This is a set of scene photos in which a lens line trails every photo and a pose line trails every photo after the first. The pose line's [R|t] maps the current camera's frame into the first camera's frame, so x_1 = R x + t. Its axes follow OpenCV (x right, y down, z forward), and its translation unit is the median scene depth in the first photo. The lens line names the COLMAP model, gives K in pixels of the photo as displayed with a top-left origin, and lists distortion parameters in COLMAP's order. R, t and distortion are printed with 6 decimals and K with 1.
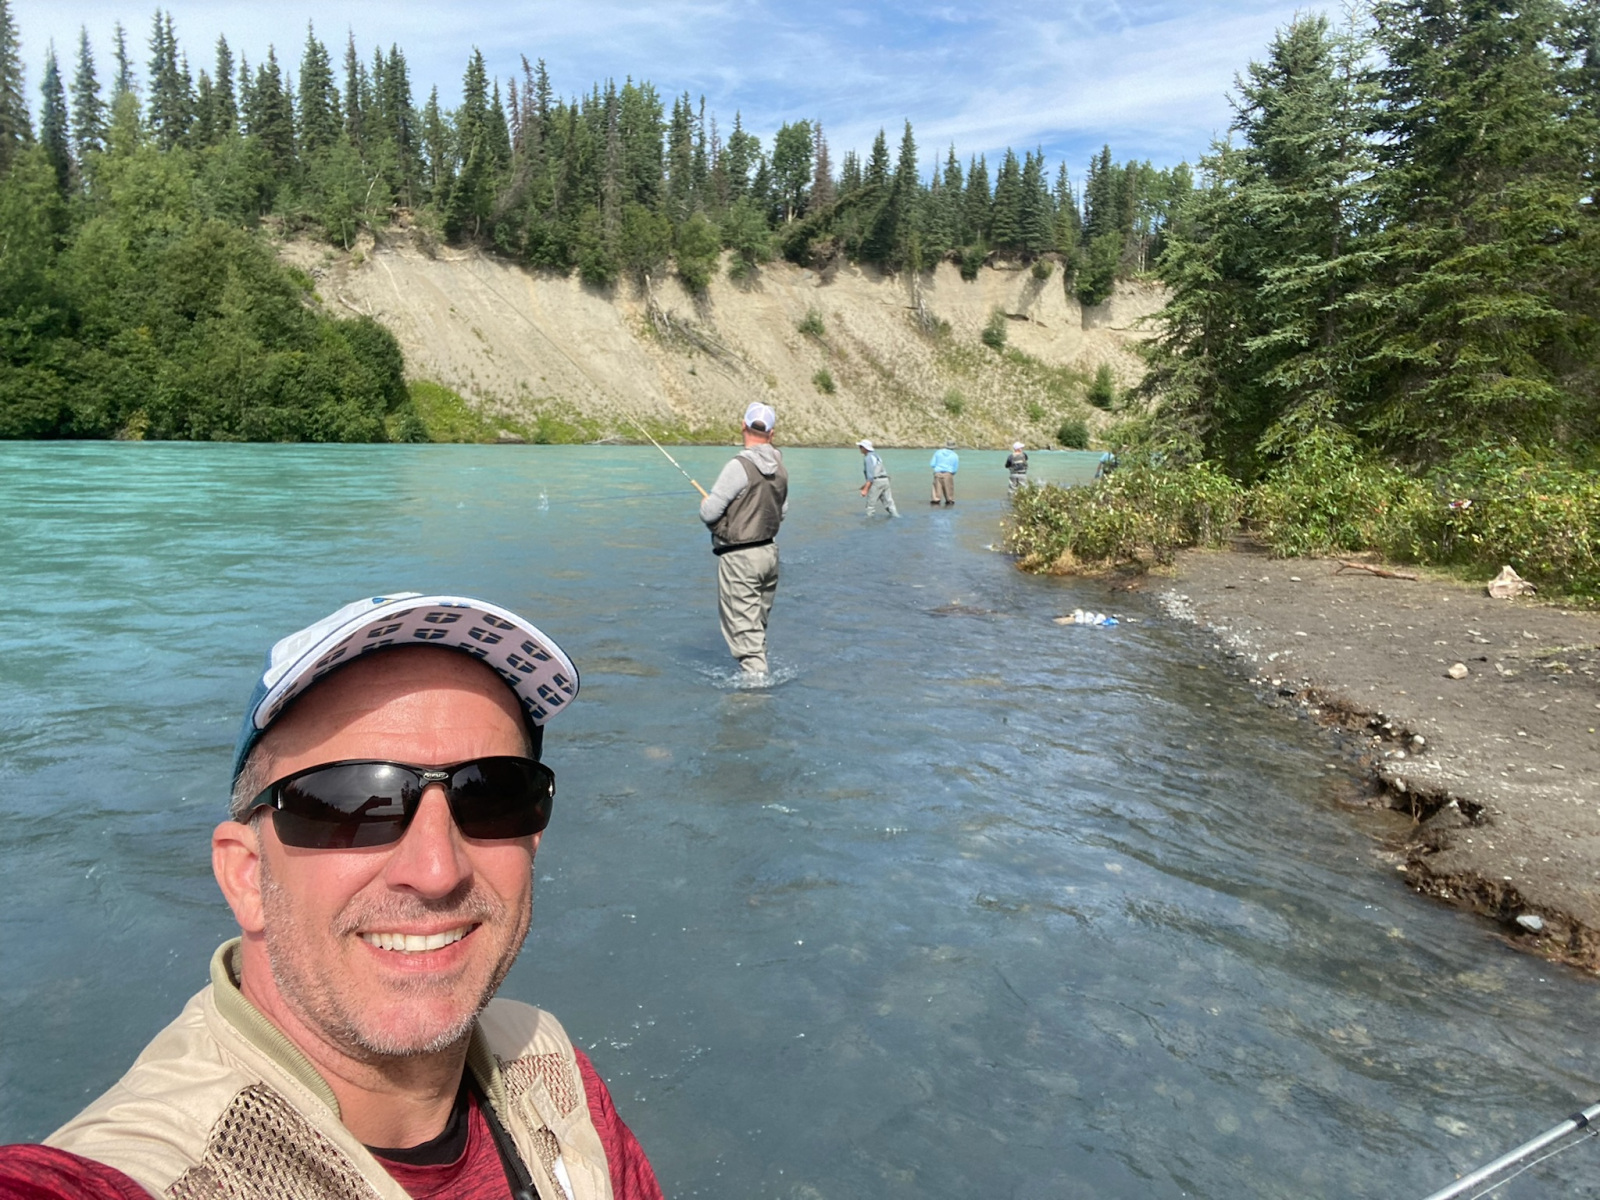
lens RADIAL K [[1103.8, 0, 797.0], [0, 1103.8, 595.8], [0, 0, 1]] dist [0.080797, -0.073132]
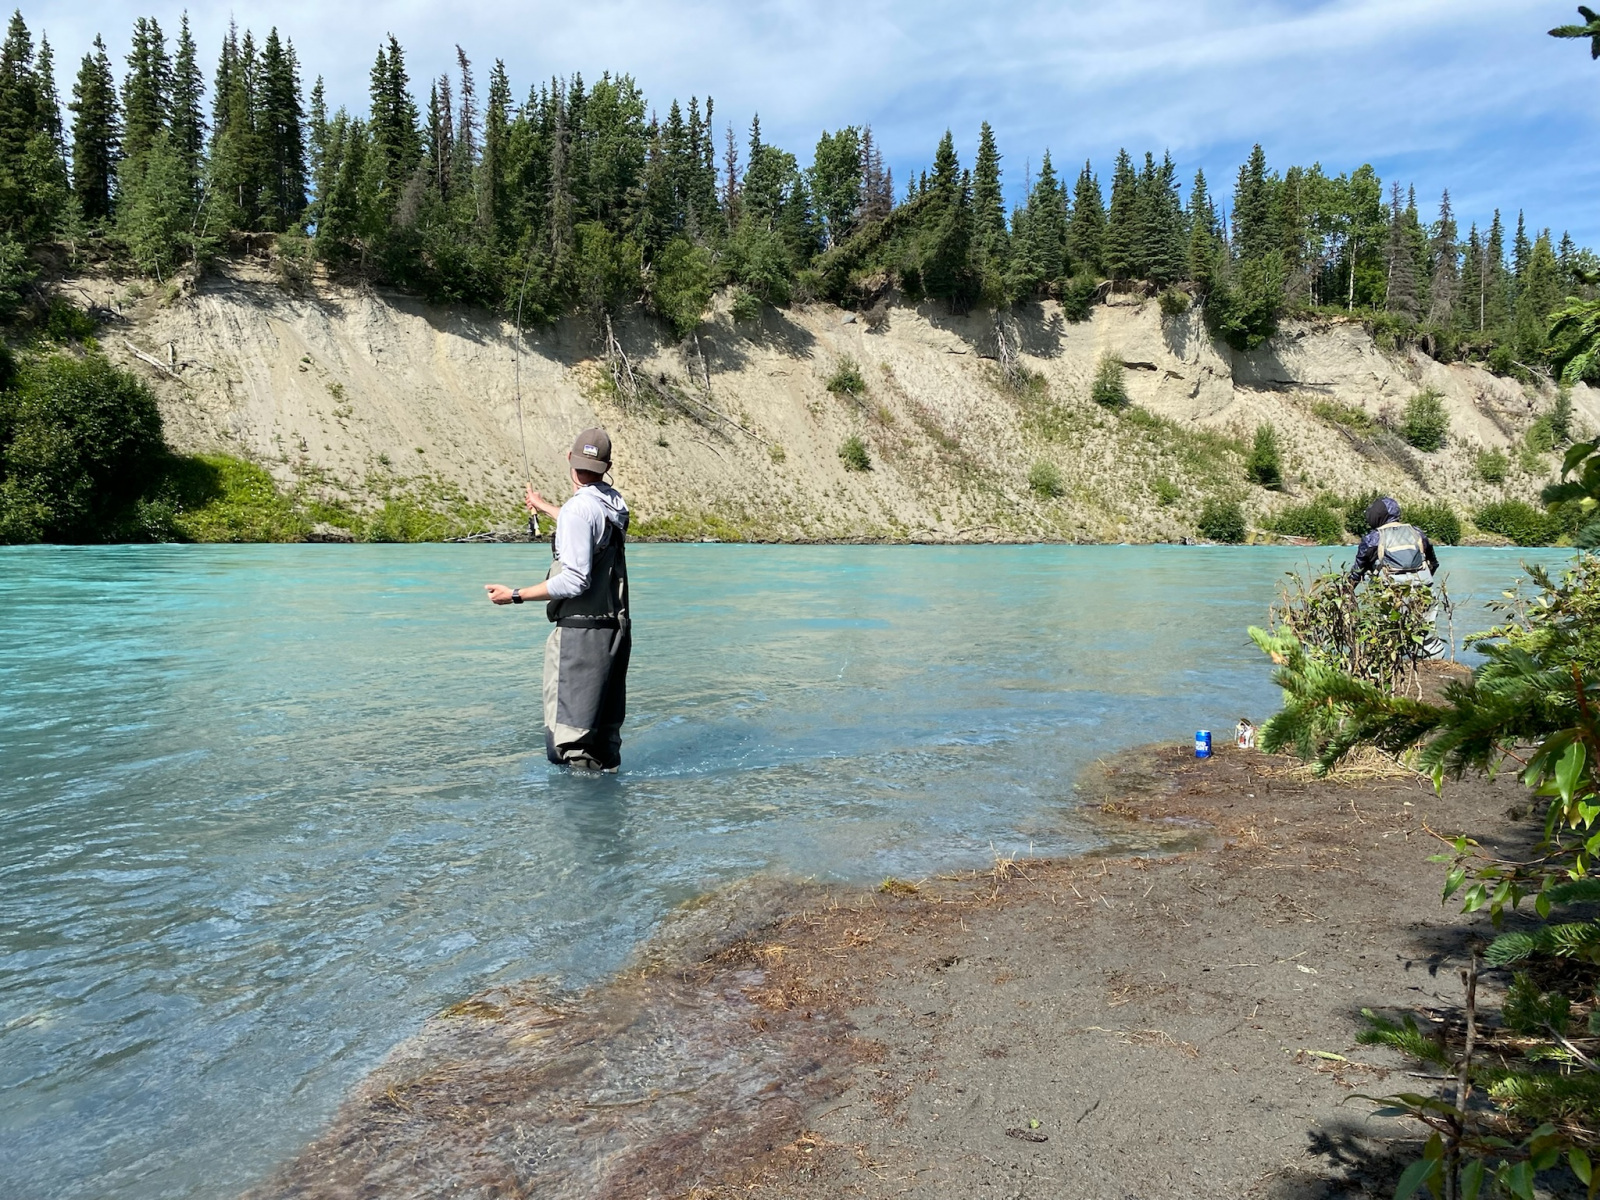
lens RADIAL K [[1247.0, 0, 783.3], [0, 1247.0, 585.9], [0, 0, 1]] dist [0.042573, -0.022165]
pose [[0.993107, -0.007457, -0.116971, 0.068485], [-0.004633, 0.994697, -0.102747, -0.023373], [0.117117, 0.102580, 0.987806, 0.193703]]
